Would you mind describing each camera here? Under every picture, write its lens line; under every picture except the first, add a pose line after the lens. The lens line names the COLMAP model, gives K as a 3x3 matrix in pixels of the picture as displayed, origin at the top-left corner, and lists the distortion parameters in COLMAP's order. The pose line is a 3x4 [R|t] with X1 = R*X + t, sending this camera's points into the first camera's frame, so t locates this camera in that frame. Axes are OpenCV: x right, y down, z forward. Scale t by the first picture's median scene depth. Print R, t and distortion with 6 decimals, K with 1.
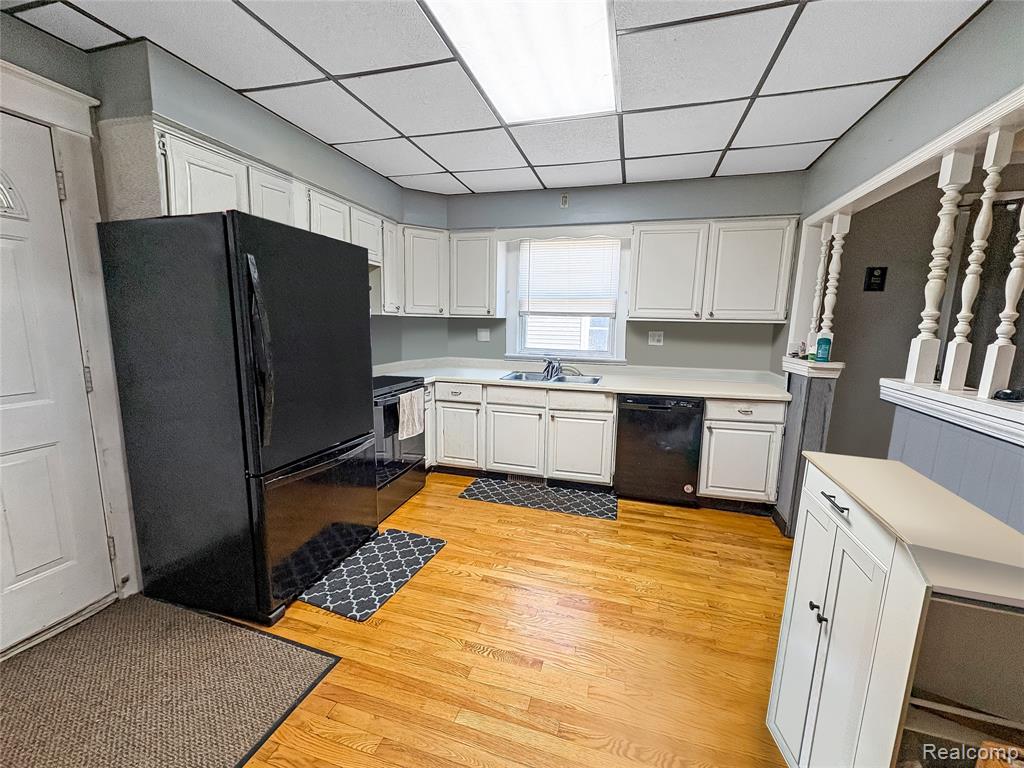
lens RADIAL K [[410.7, 0, 512.4], [0, 410.7, 386.5], [0, 0, 1]] dist [-0.000564, 0.000483]
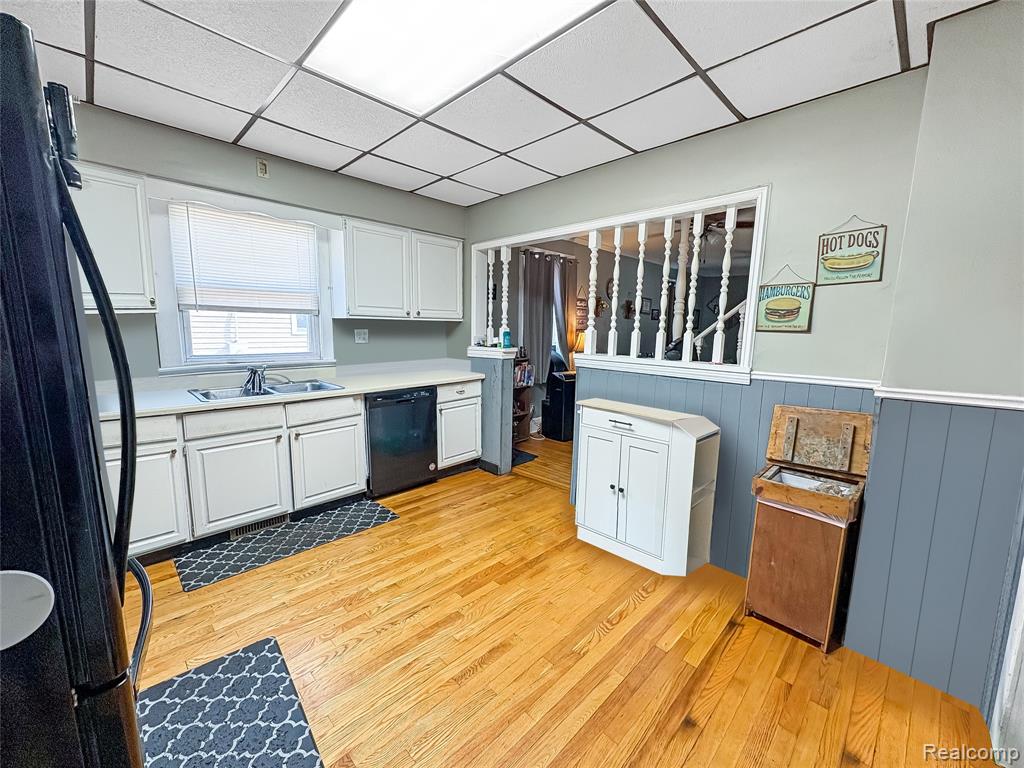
lens RADIAL K [[410.7, 0, 514.2], [0, 410.7, 385.7], [0, 0, 1]] dist [-0.000564, 0.000483]
pose [[0.478972, -0.135784, 0.867265, -0.422962], [0.133057, 0.987779, 0.081168, -0.035308], [-0.867688, 0.076519, 0.491185, 0.228504]]
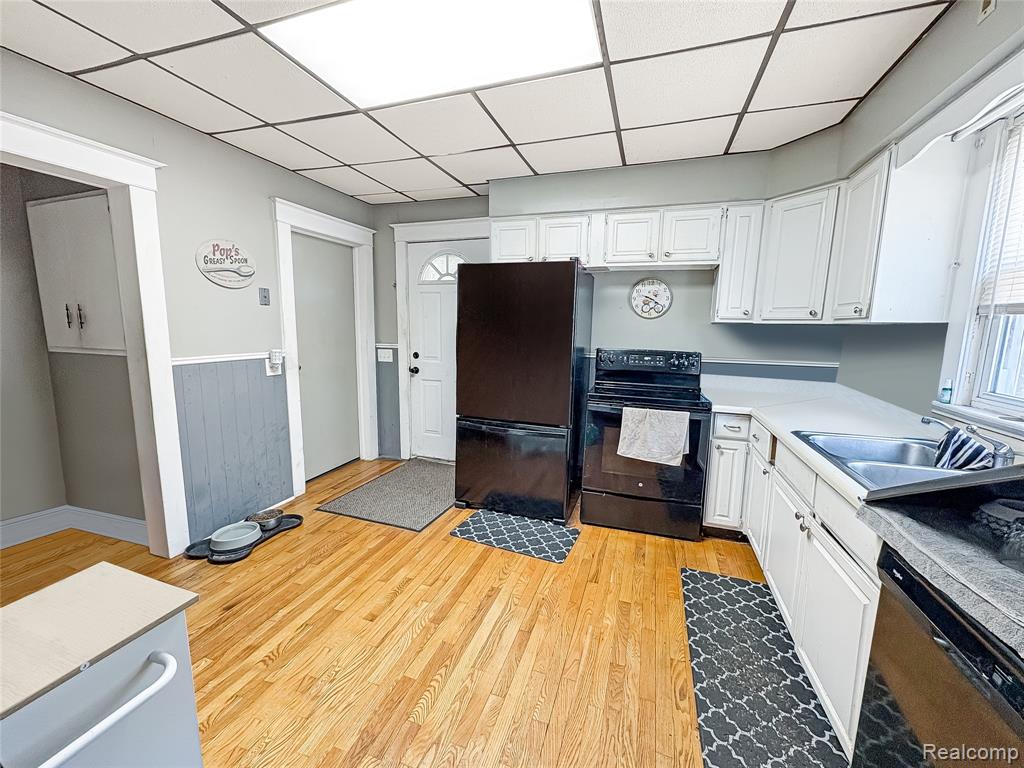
lens RADIAL K [[410.7, 0, 516.6], [0, 410.7, 387.0], [0, 0, 1]] dist [-0.000564, 0.000483]
pose [[-0.040608, 0.128126, -0.990926, 0.596833], [-0.171506, 0.976131, 0.133242, -0.098206], [0.984346, 0.175360, -0.017664, 0.706980]]
